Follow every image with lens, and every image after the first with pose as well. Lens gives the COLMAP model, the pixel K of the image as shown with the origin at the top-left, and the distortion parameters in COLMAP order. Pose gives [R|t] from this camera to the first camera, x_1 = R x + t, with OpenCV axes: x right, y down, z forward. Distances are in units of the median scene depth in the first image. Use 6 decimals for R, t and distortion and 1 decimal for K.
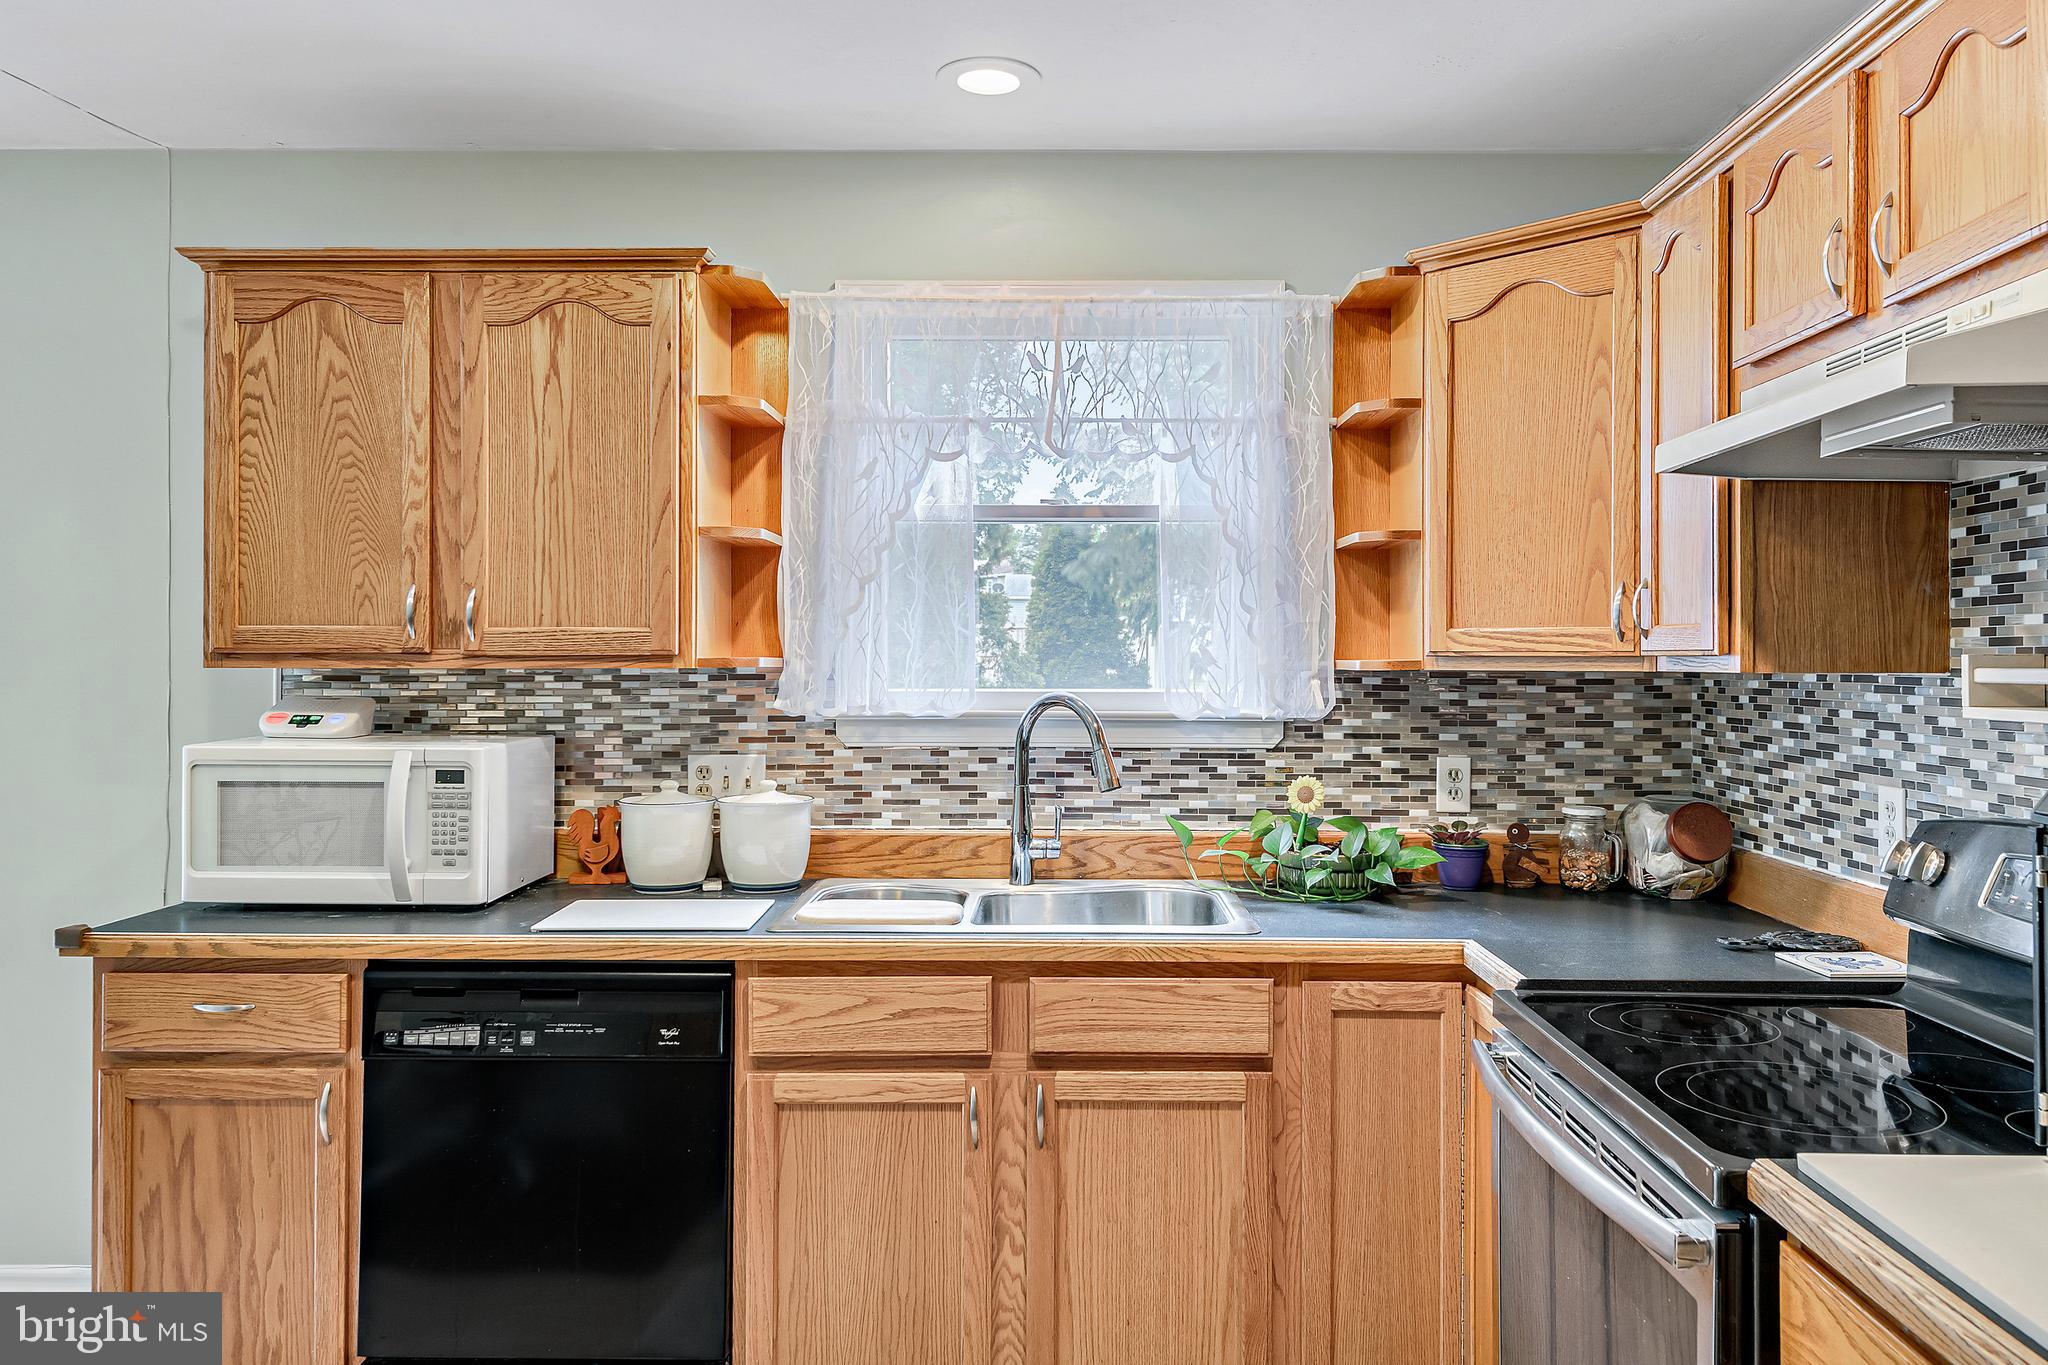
lens RADIAL K [[1466.9, 0, 1079.1], [0, 1466.9, 662.7], [0, 0, 1]] dist [0.014699, 0.001683]
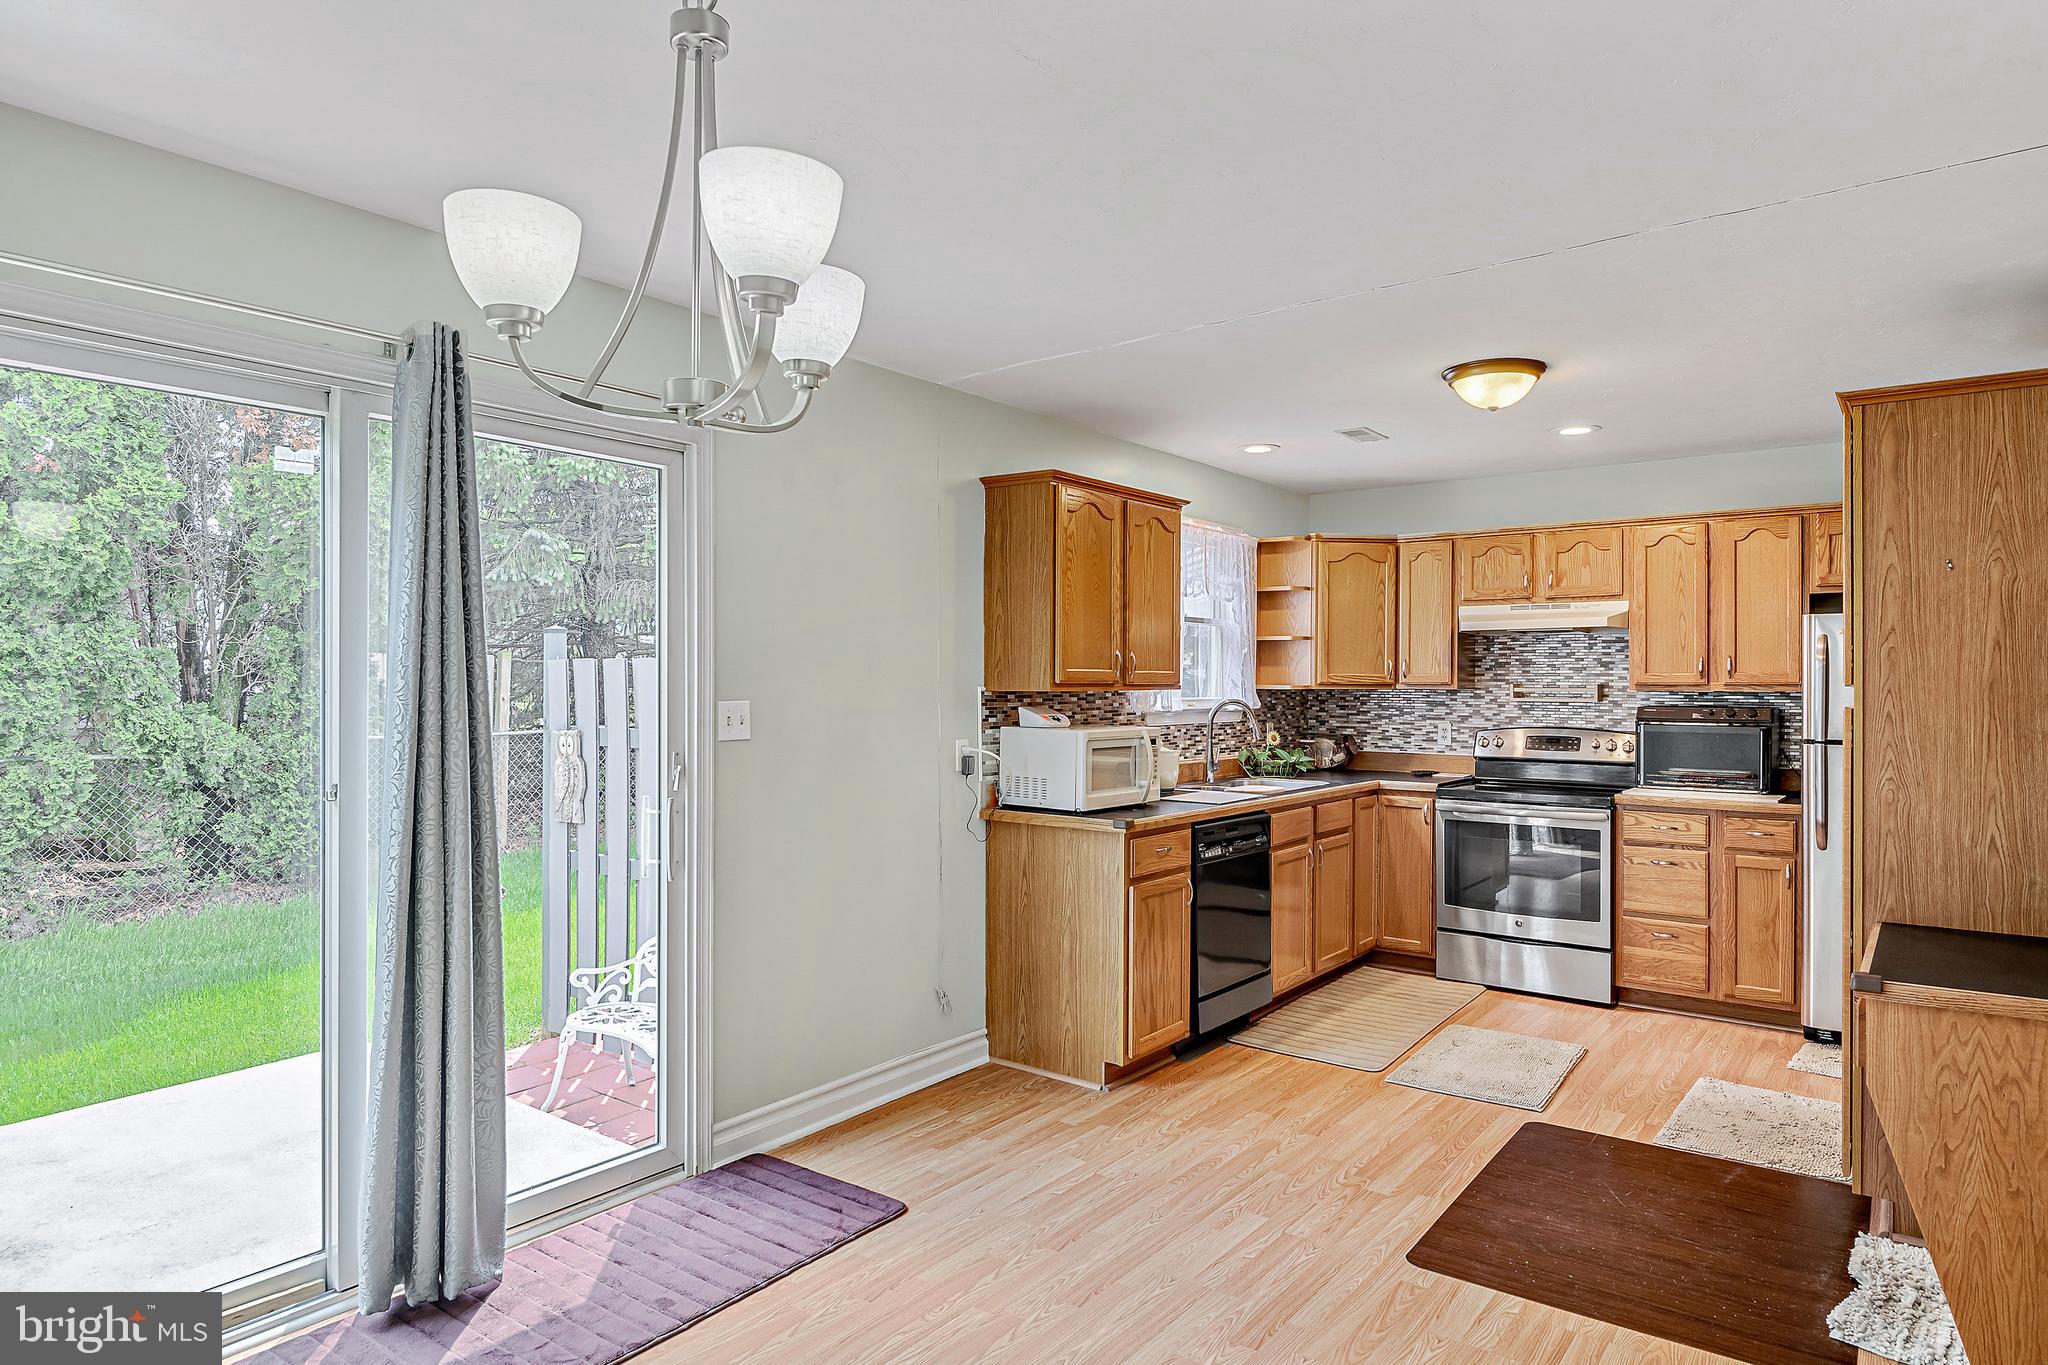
lens RADIAL K [[1219.3, 0, 1010.8], [0, 1219.3, 684.0], [0, 0, 1]] dist [-0.002050, -0.017262]
pose [[0.599481, -0.002196, 0.800386, -1.726186], [0.000076, 0.999996, 0.002688, -0.009114], [-0.800389, -0.001551, 0.599479, 0.098012]]
